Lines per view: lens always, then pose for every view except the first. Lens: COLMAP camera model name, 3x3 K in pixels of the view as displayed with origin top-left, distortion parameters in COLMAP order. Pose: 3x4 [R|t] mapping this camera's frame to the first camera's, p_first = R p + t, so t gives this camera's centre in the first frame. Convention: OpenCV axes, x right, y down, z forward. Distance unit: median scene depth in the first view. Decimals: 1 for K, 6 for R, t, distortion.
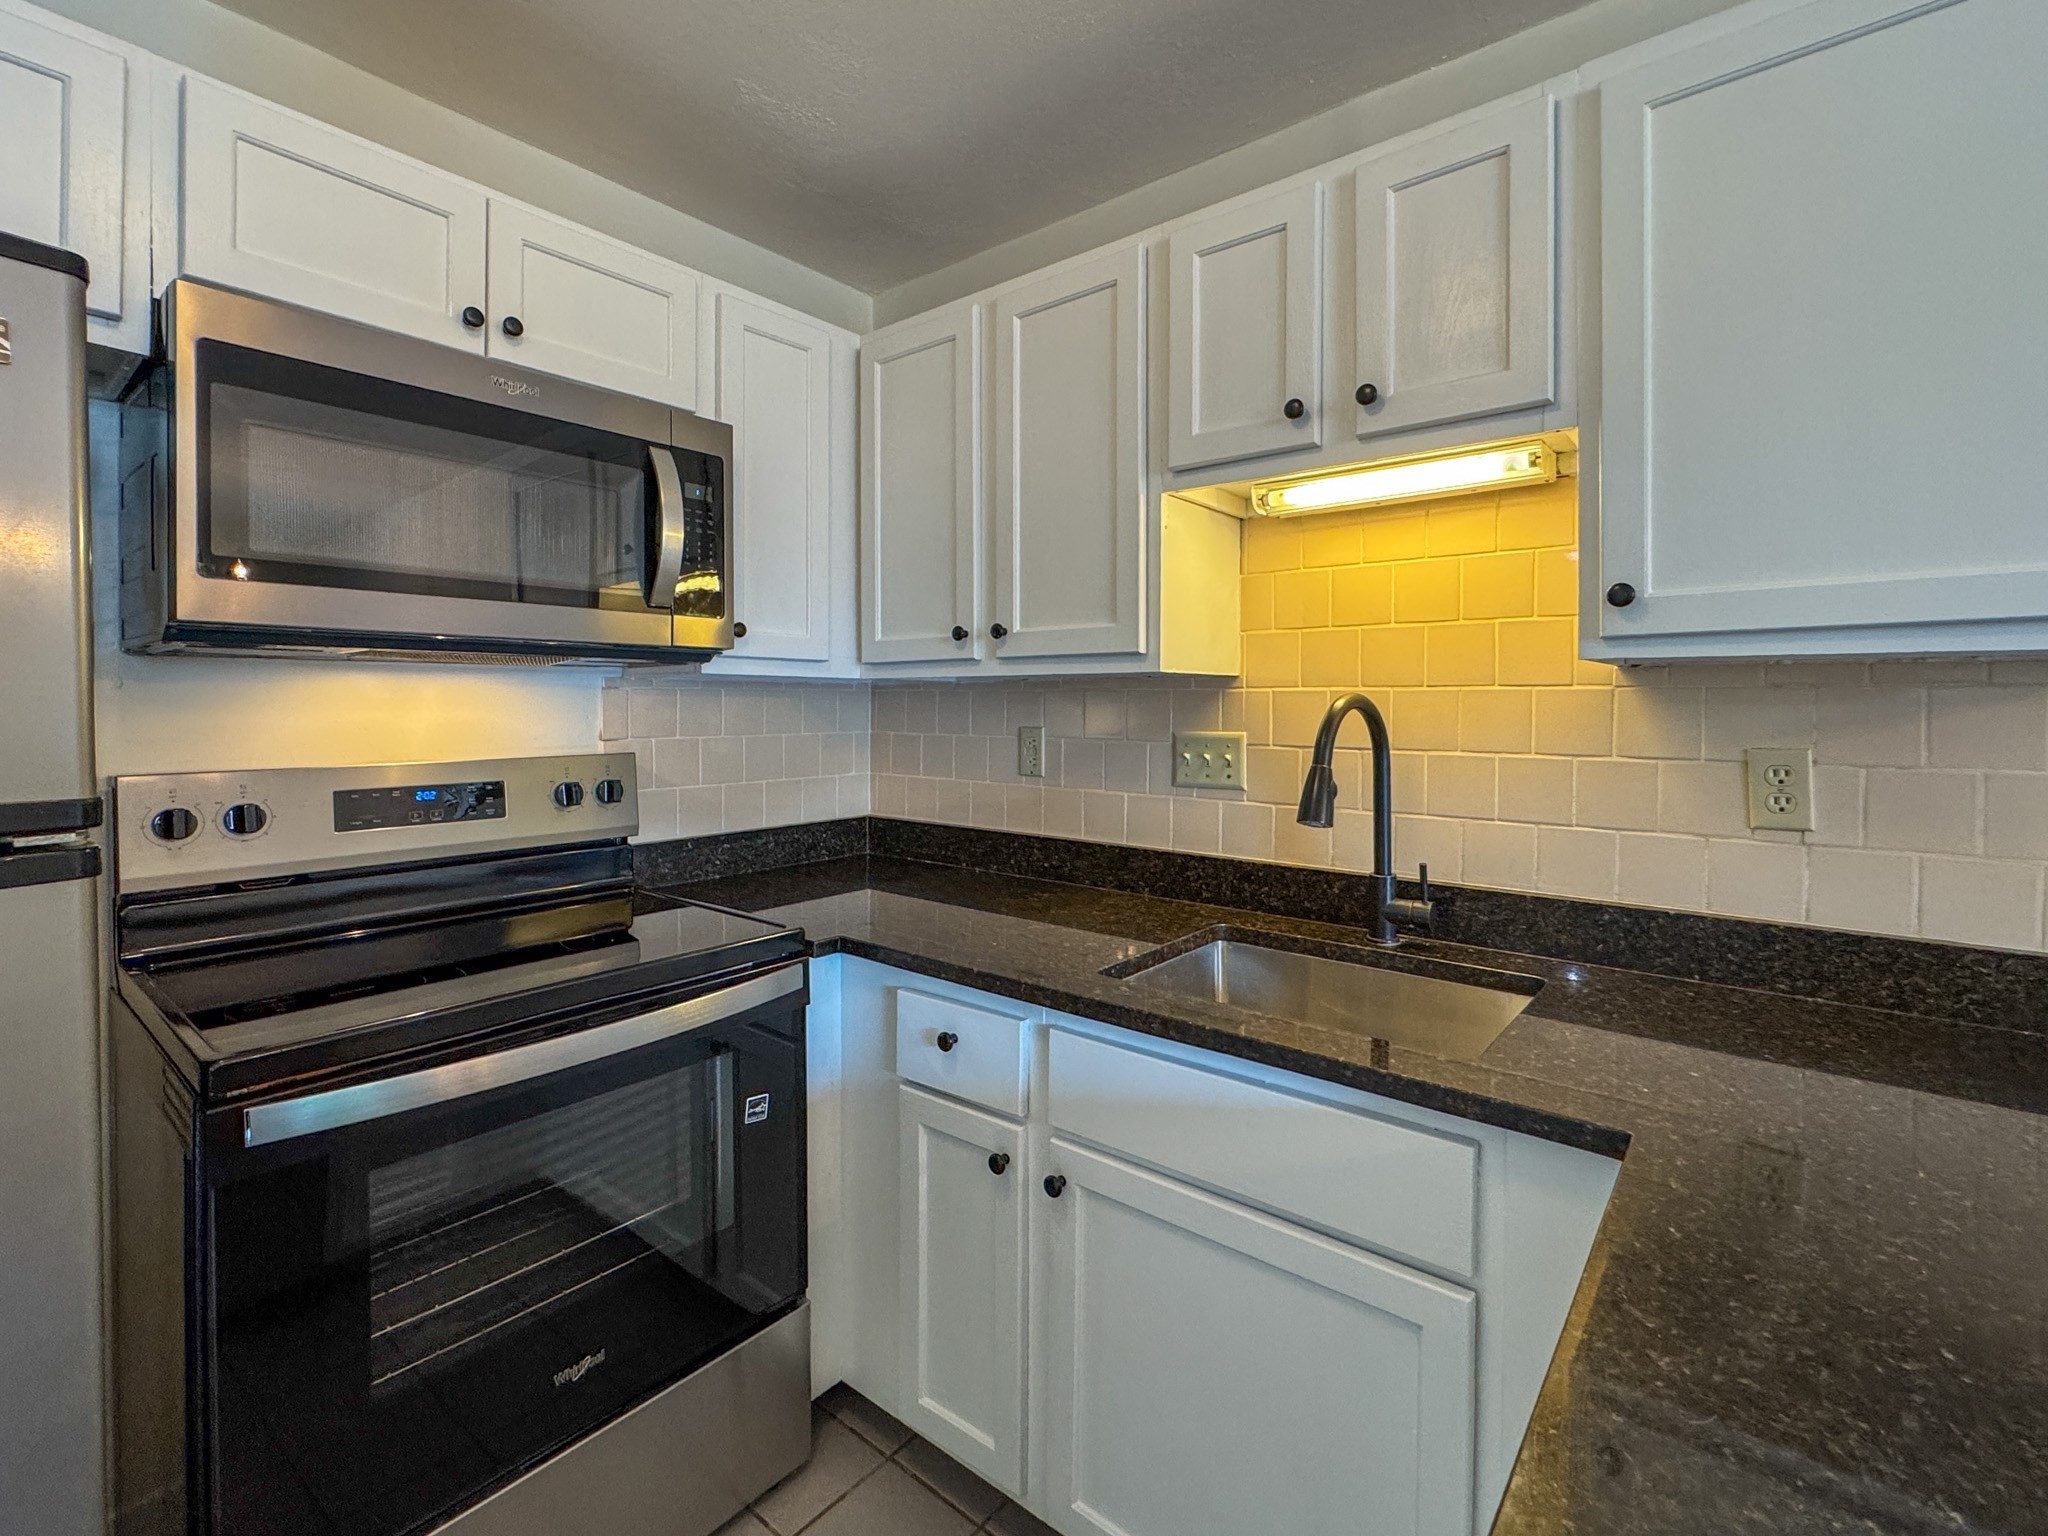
lens RADIAL K [[929.1, 0, 1024.1], [0, 929.1, 712.4], [0, 0, 1]] dist [-0.001244, -0.000337]
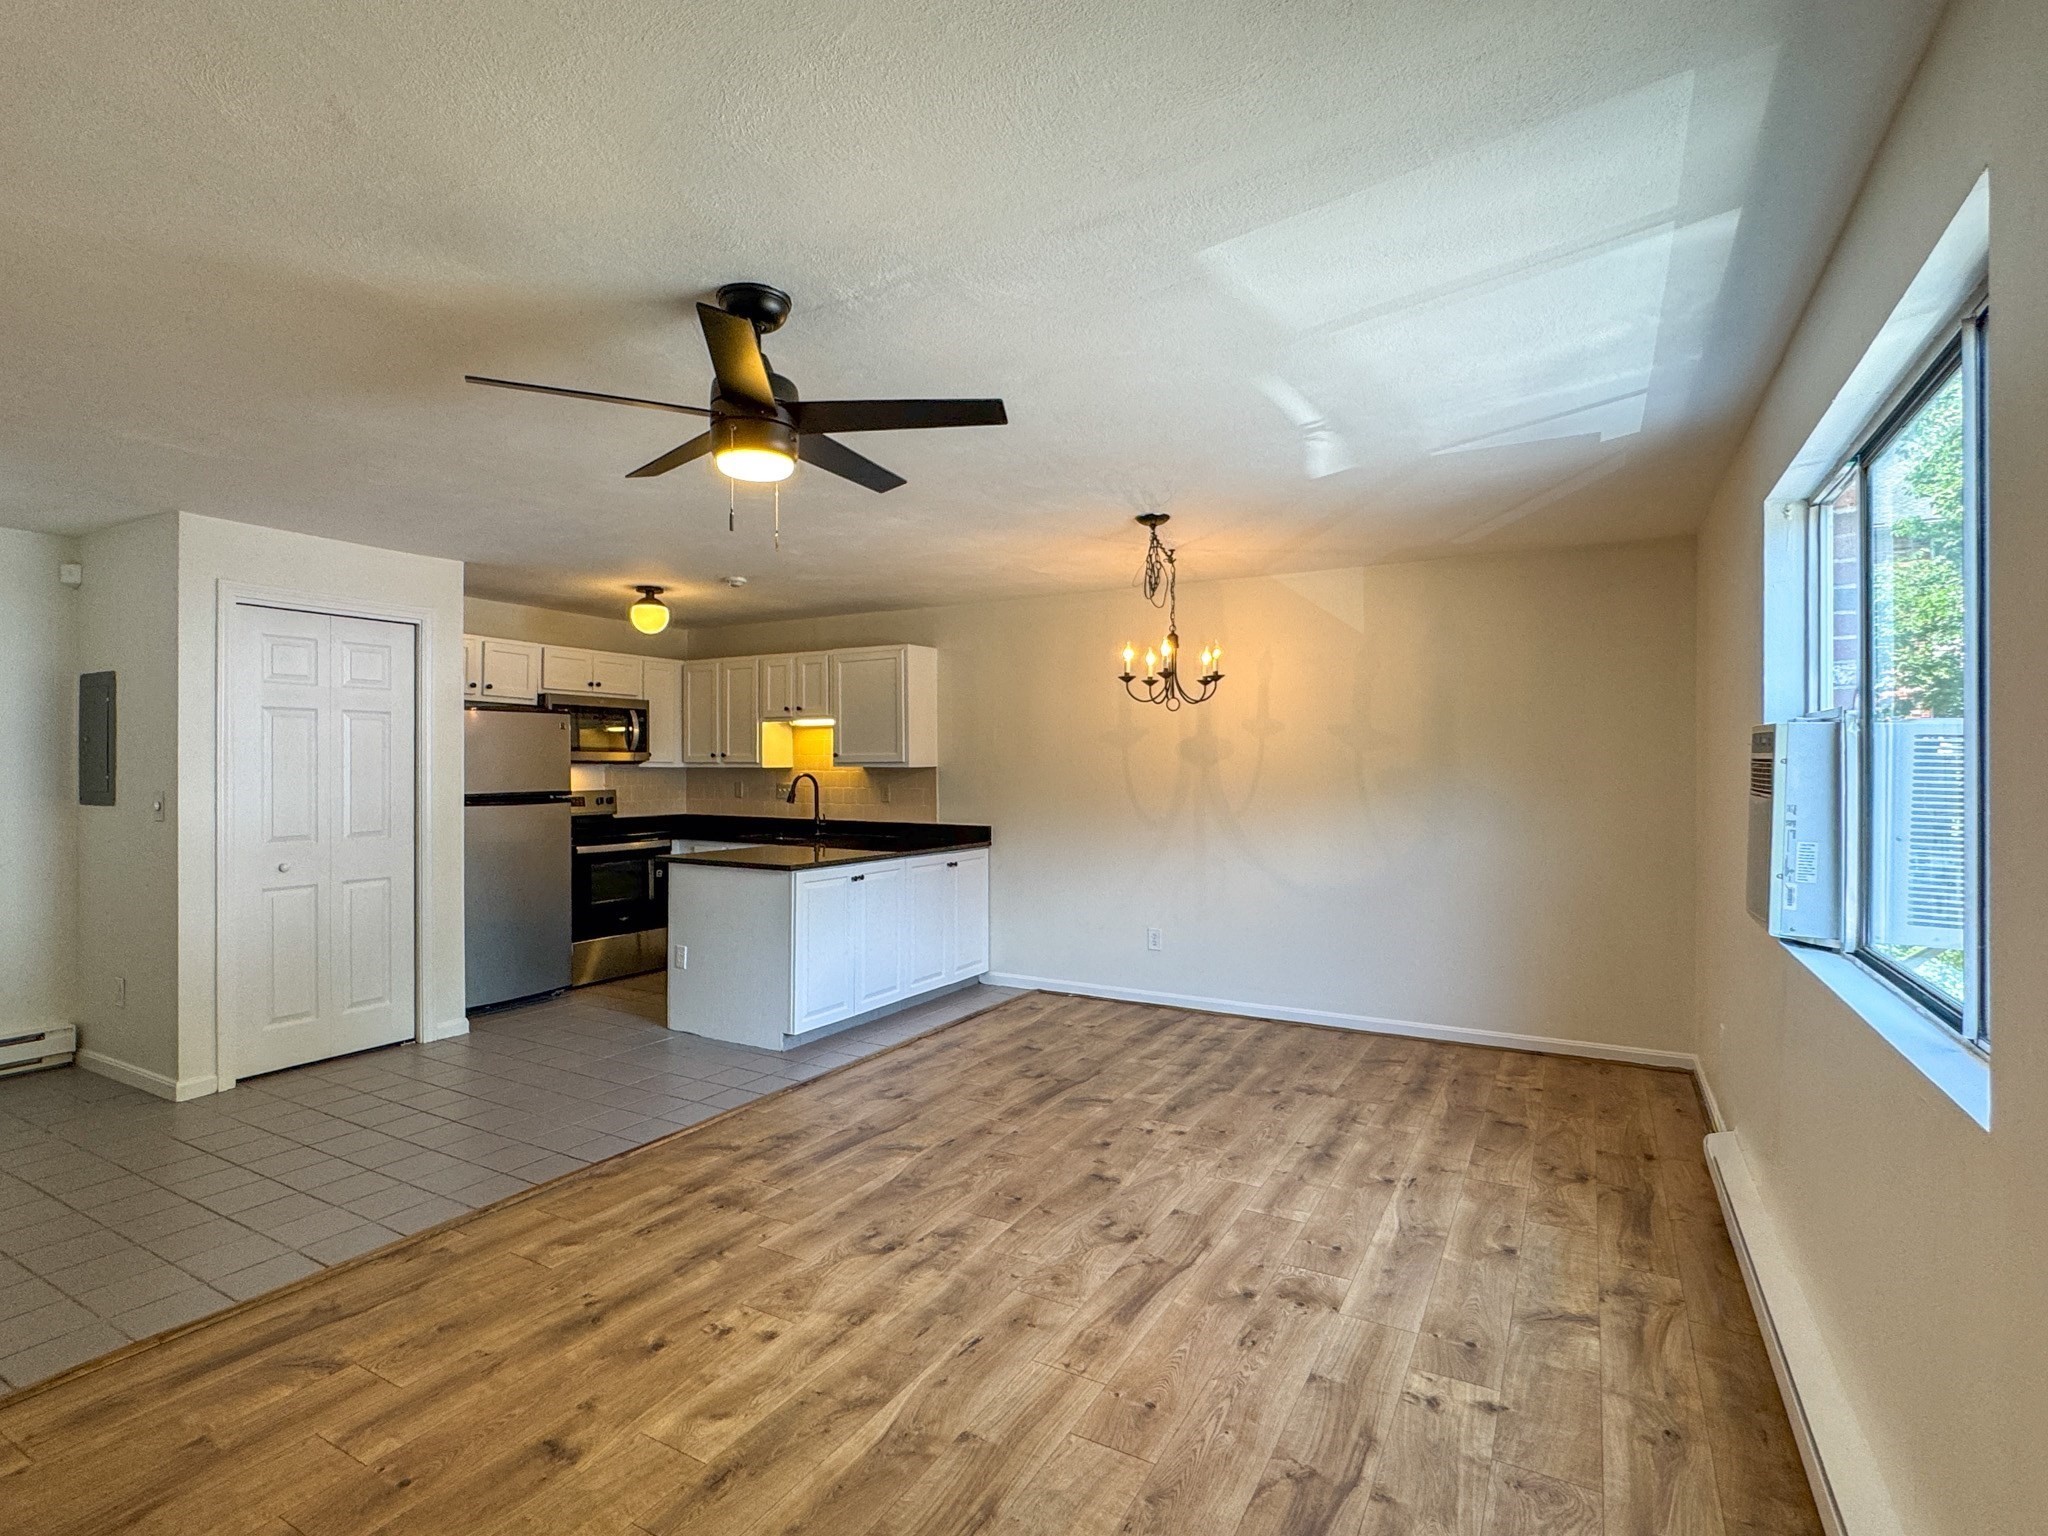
lens RADIAL K [[997.0, 0, 1013.8], [0, 997.0, 766.8], [0, 0, 1]] dist [-0.002827, -0.000279]
pose [[0.988409, 0.000047, 0.151817, 0.562523], [0.001650, 0.999938, -0.011050, 0.002221], [-0.151808, 0.011173, 0.988347, -3.374521]]
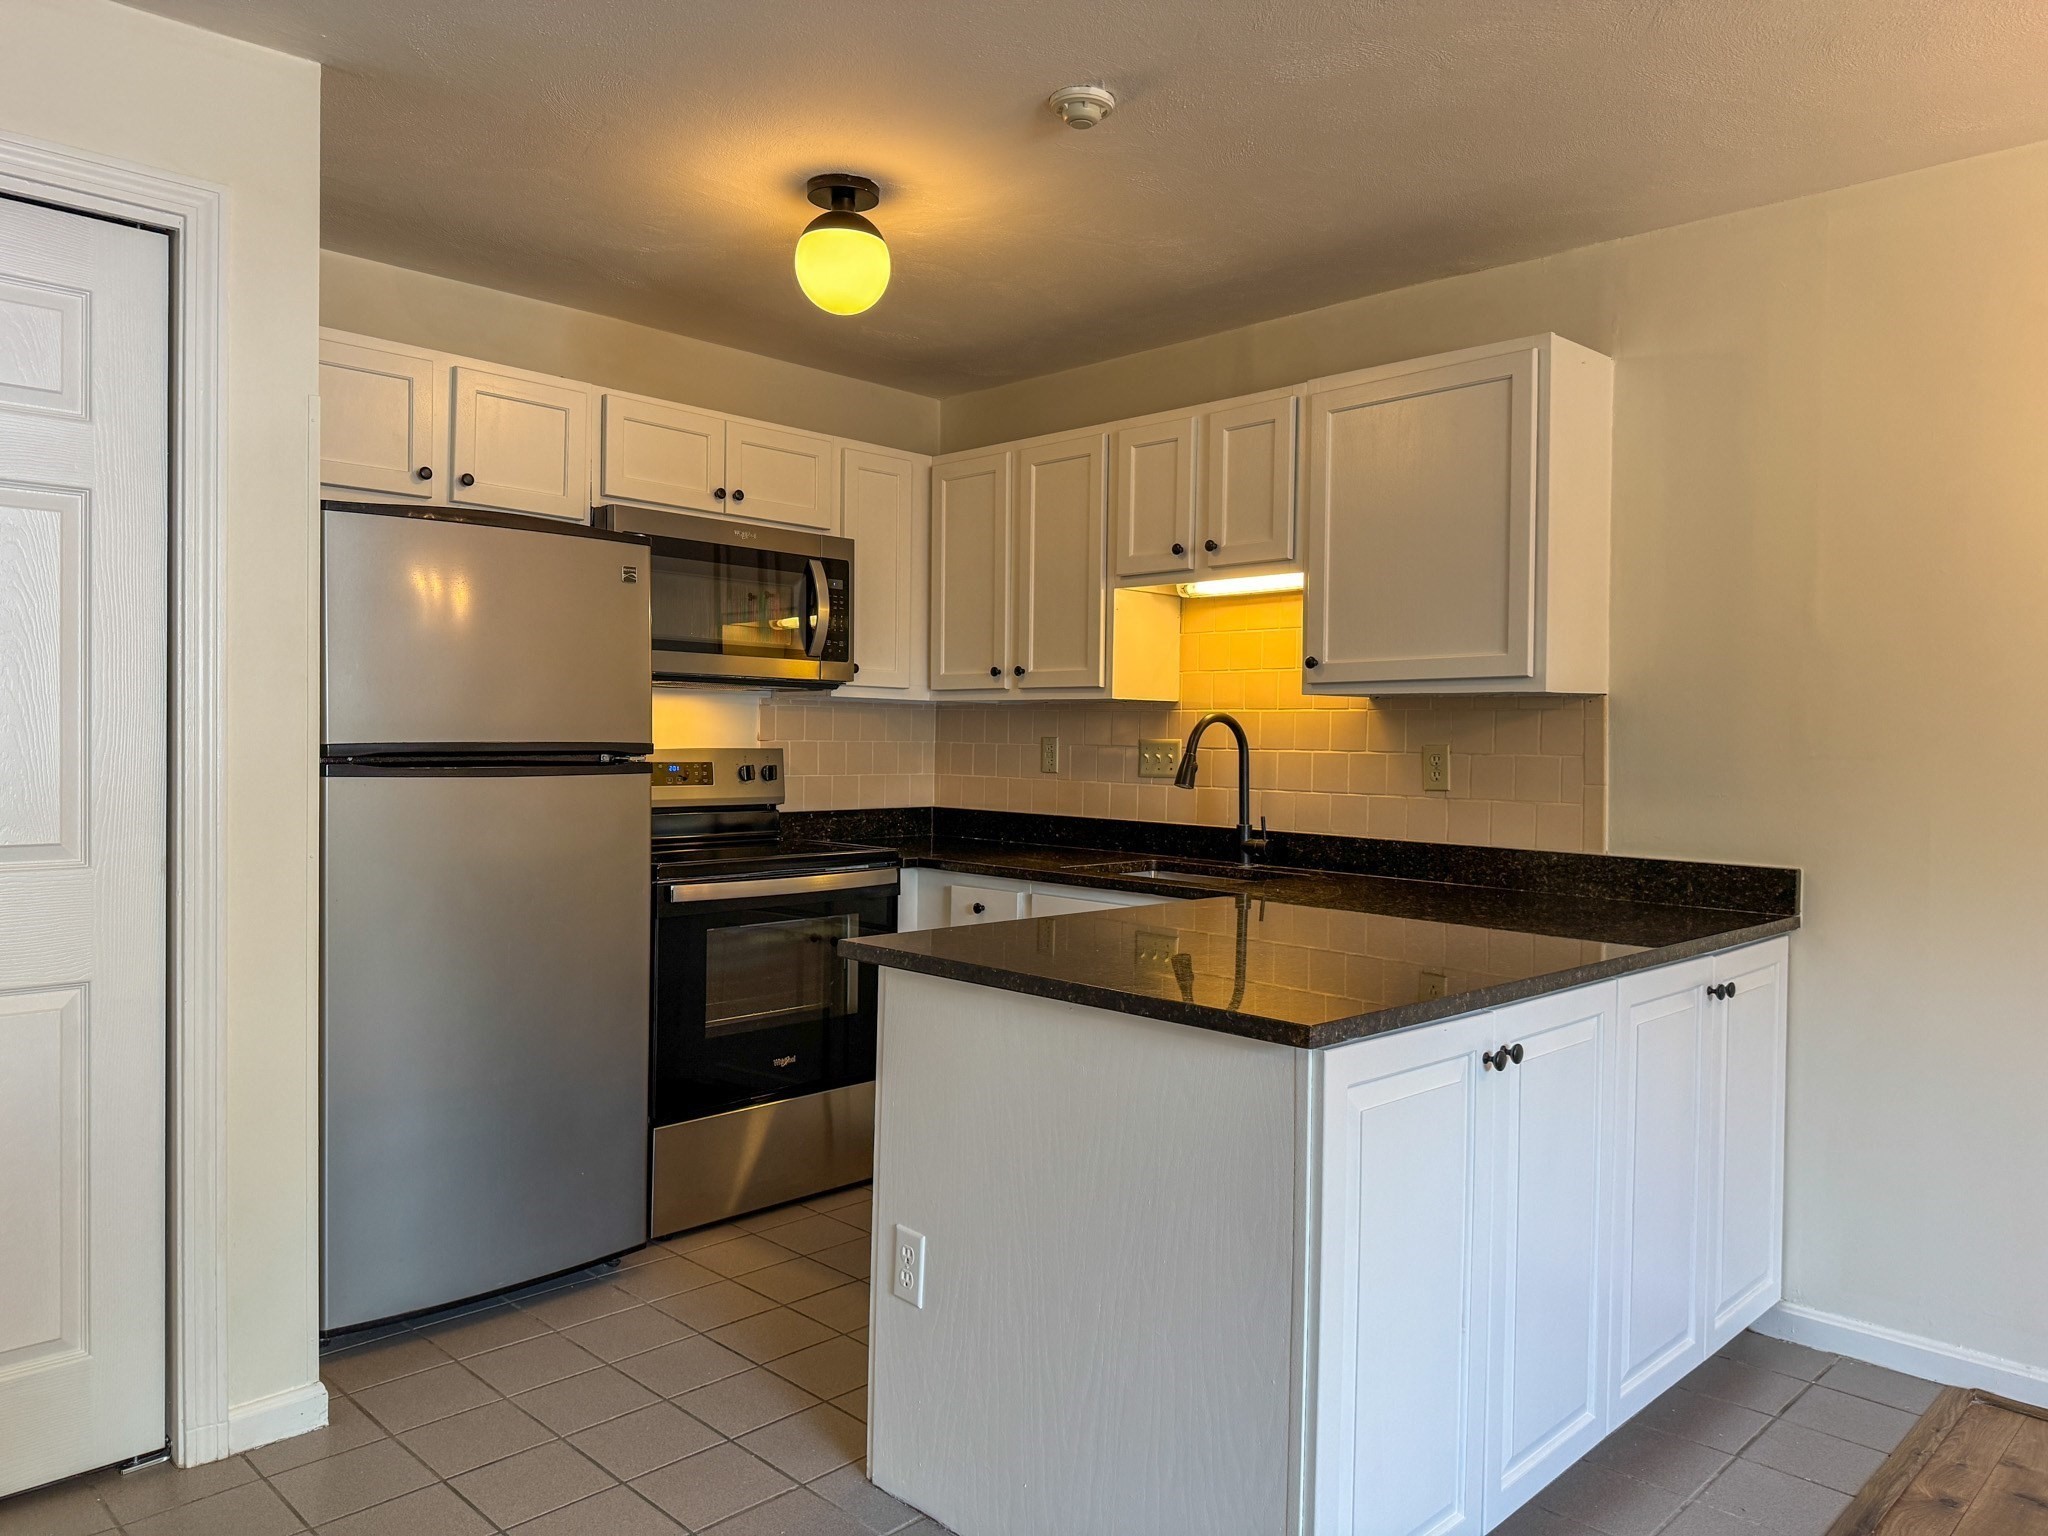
lens RADIAL K [[1410.5, 0, 1034.7], [0, 1410.5, 754.2], [0, 0, 1]] dist [0.121792, -0.197756]
pose [[0.995132, 0.014149, -0.097531, 0.254283], [-0.014129, 0.999900, 0.000897, 0.053109], [0.097534, 0.000486, 0.995232, -1.473335]]
